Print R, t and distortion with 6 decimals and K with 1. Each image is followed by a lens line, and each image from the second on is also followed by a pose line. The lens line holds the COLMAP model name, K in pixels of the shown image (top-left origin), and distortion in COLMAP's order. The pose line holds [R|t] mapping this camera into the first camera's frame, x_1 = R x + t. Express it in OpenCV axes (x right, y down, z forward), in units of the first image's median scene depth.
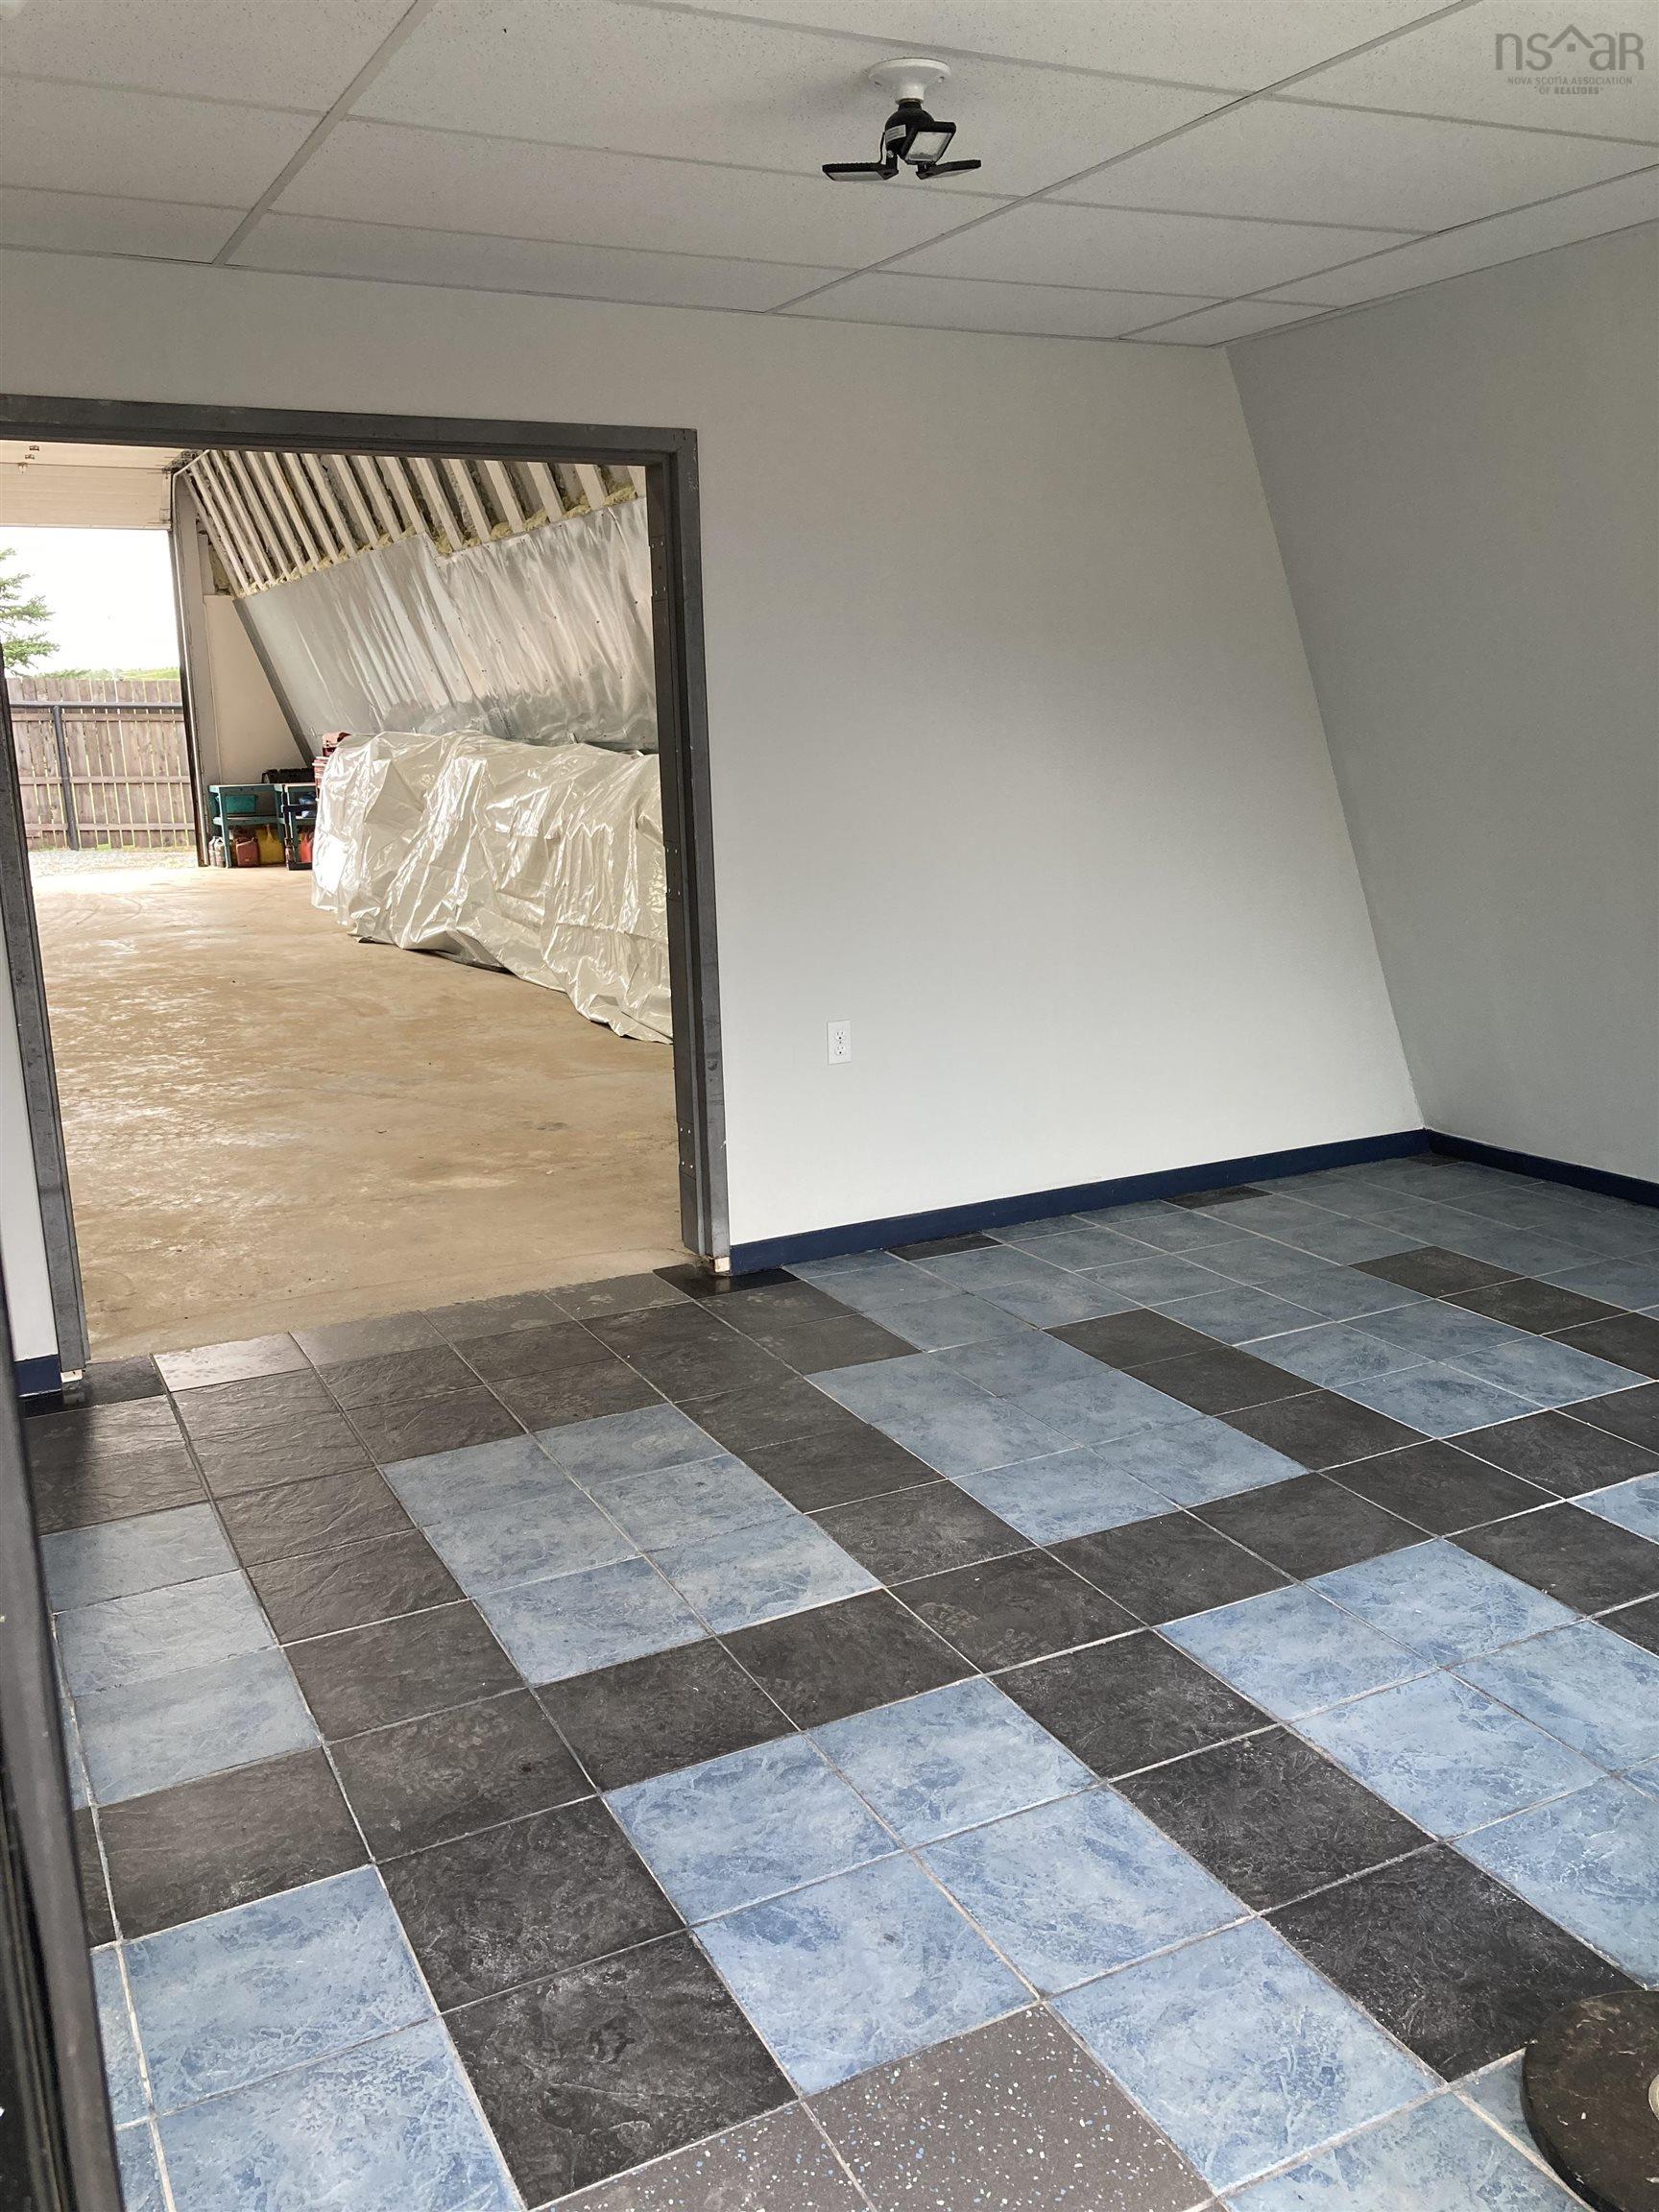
lens RADIAL K [[1820.0, 0, 846.3], [0, 1820.0, 1095.8], [0, 0, 1]] dist [0.047179, -0.042735]
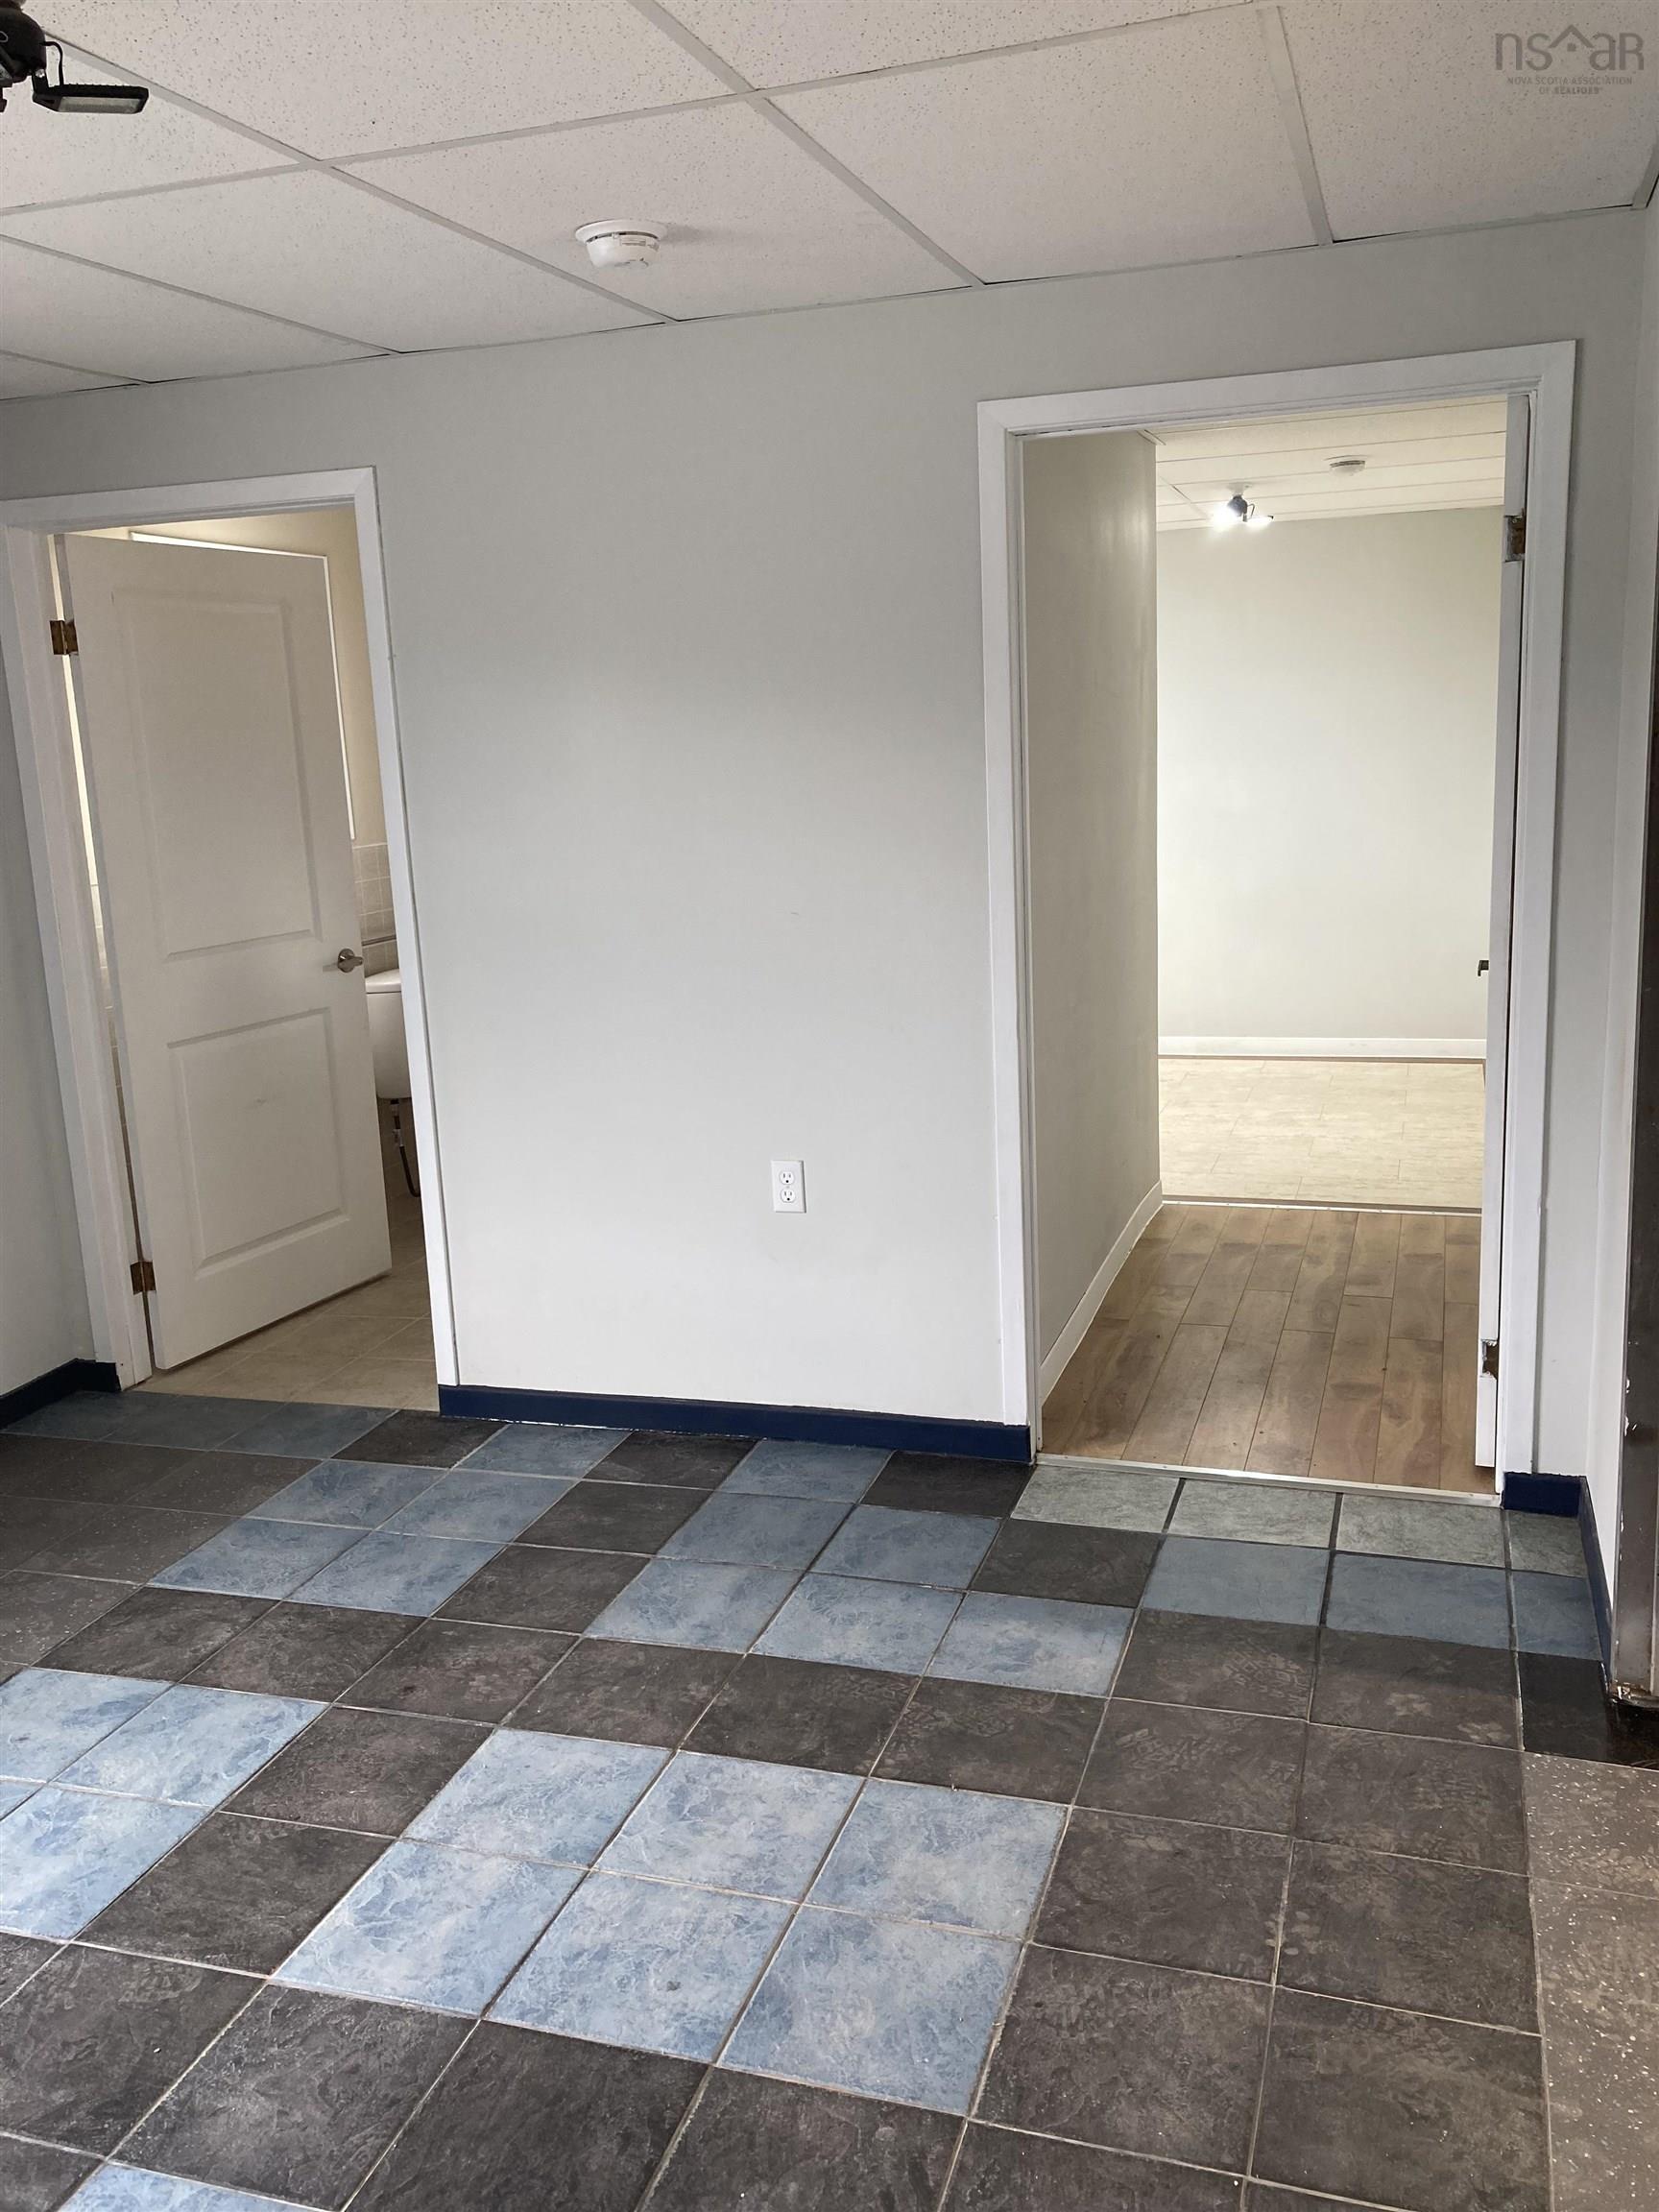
lens RADIAL K [[1820.0, 0, 846.3], [0, 1820.0, 1095.8], [0, 0, 1]] dist [0.047179, -0.042735]
pose [[-0.712755, 0.199562, -0.672424, 0.340012], [-0.091198, 0.924167, 0.370943, -0.446776], [0.695459, 0.325715, -0.640505, 1.777398]]
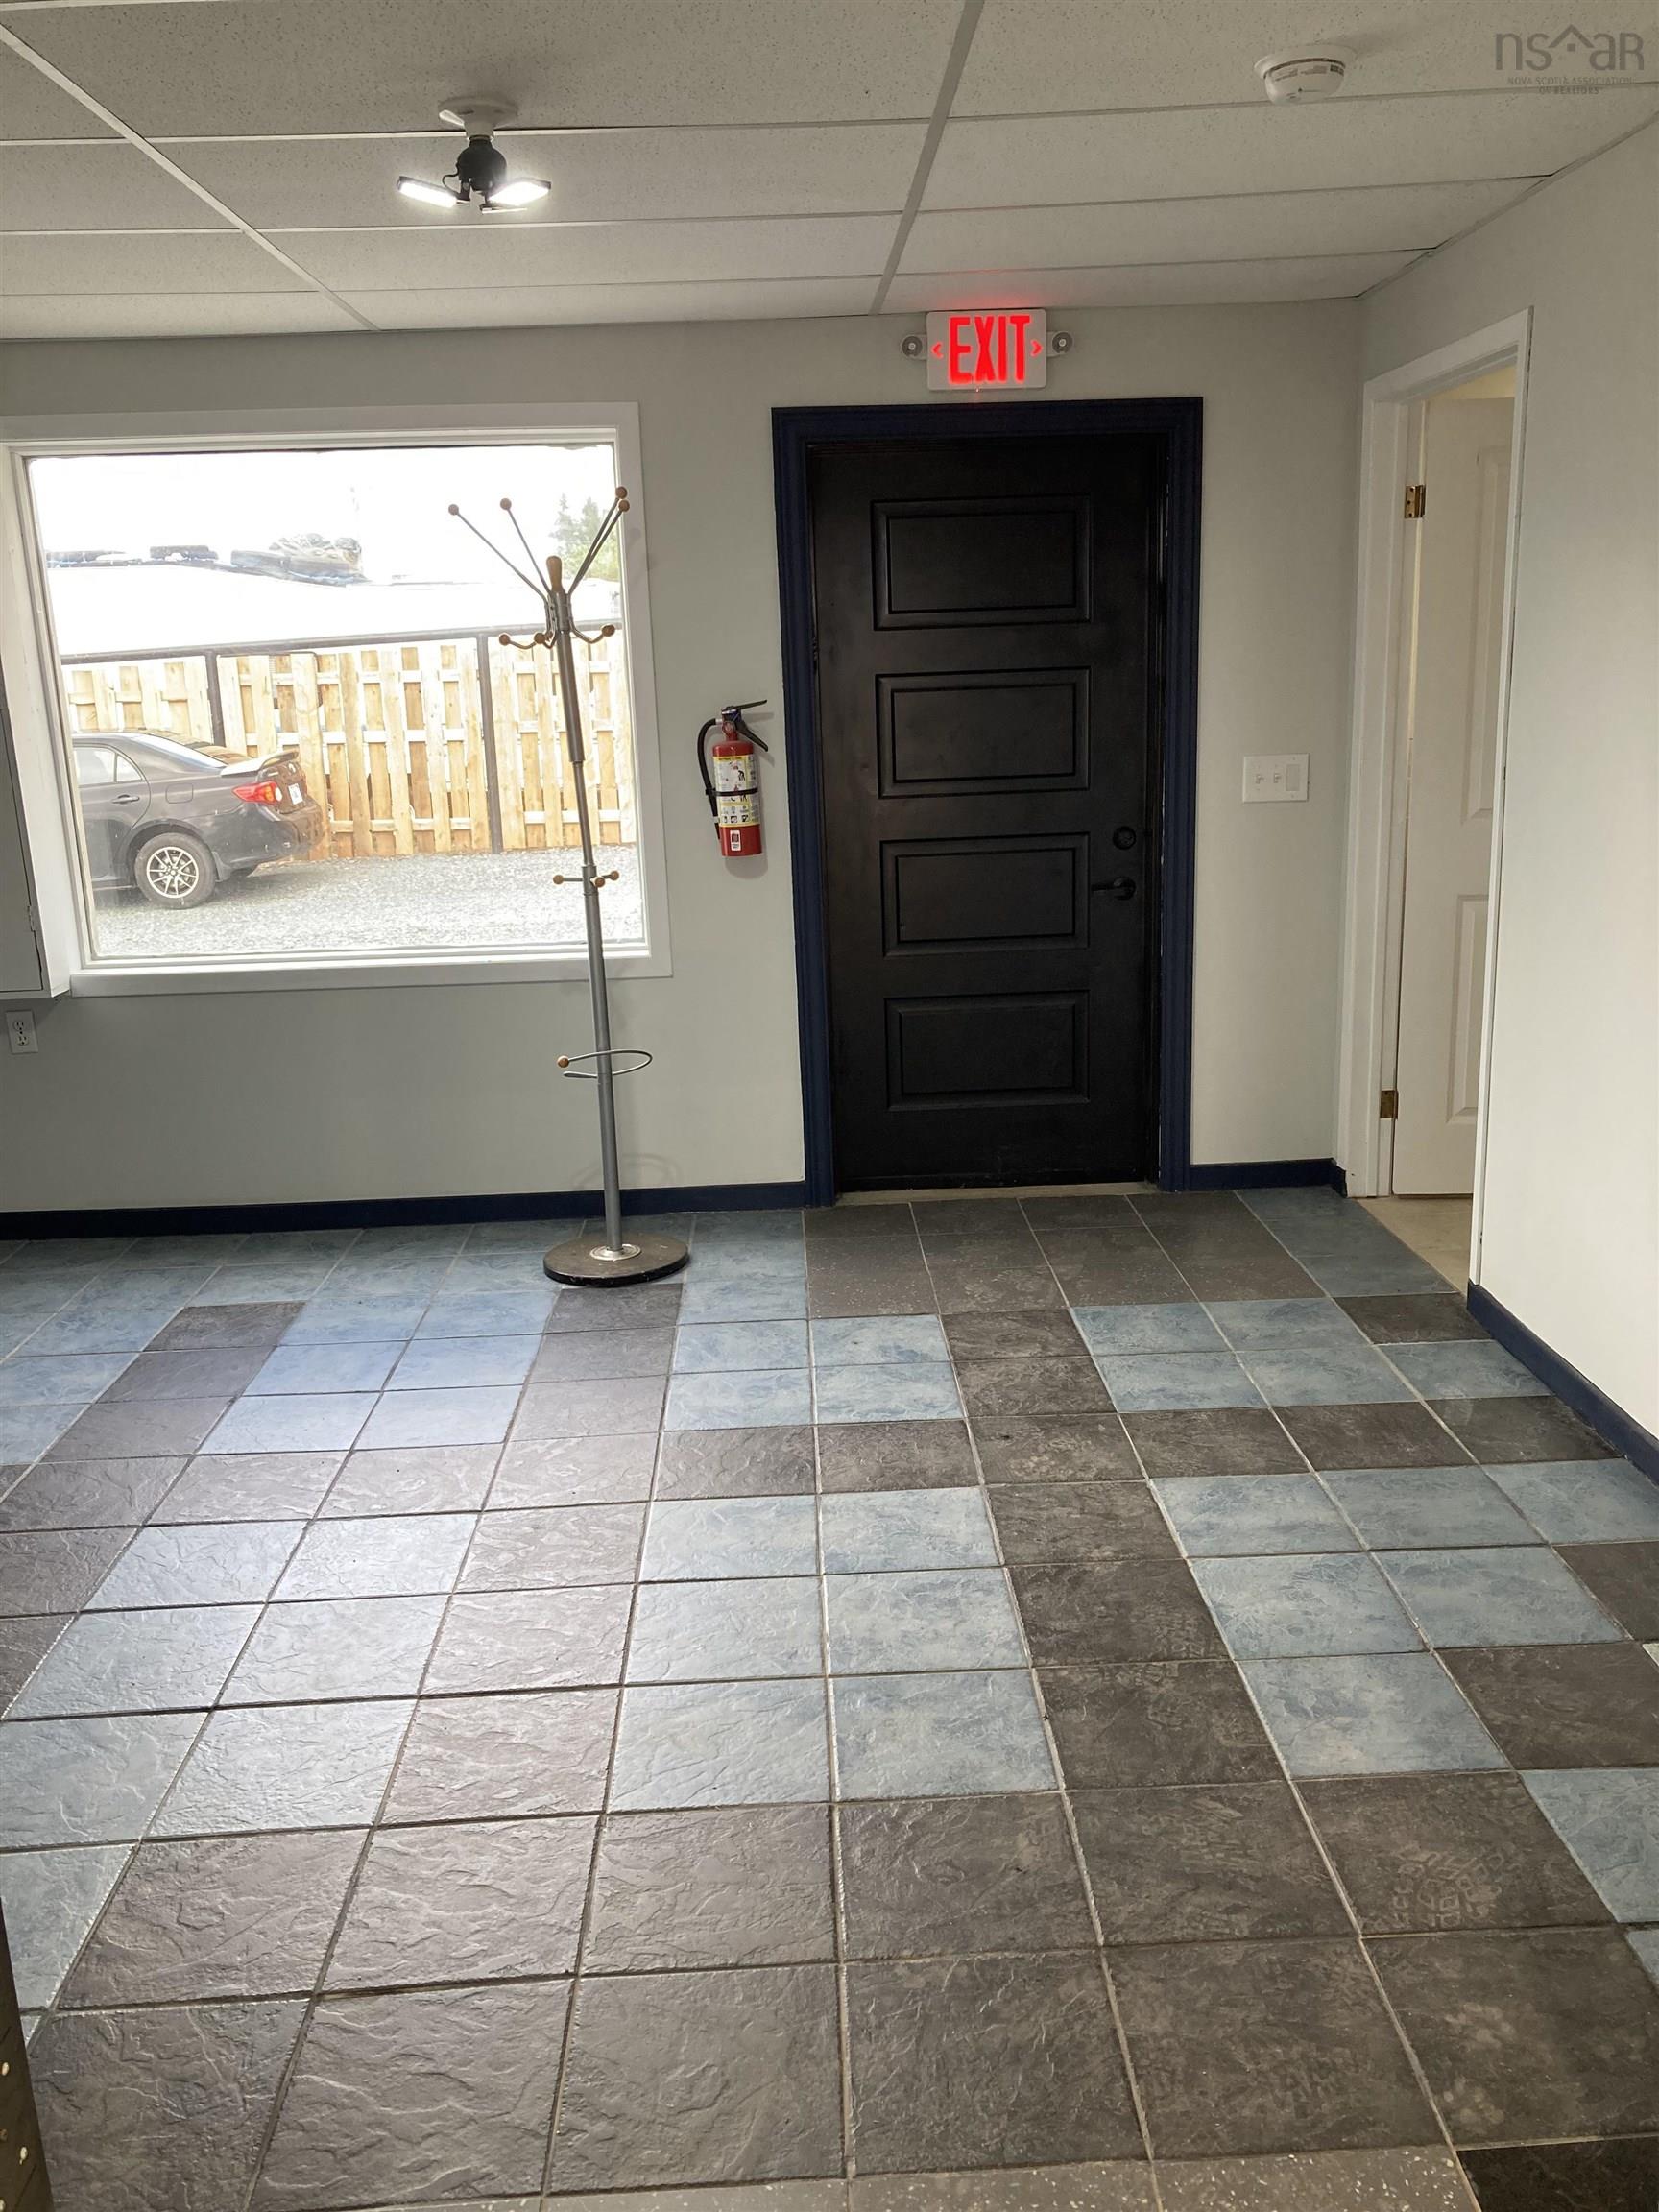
lens RADIAL K [[1820.0, 0, 846.3], [0, 1820.0, 1095.8], [0, 0, 1]] dist [0.047179, -0.042735]
pose [[-0.900487, -0.047858, 0.432241, -0.632423], [0.149415, 0.899373, 0.410857, -0.444631], [-0.408408, 0.434555, -0.802723, 1.987200]]
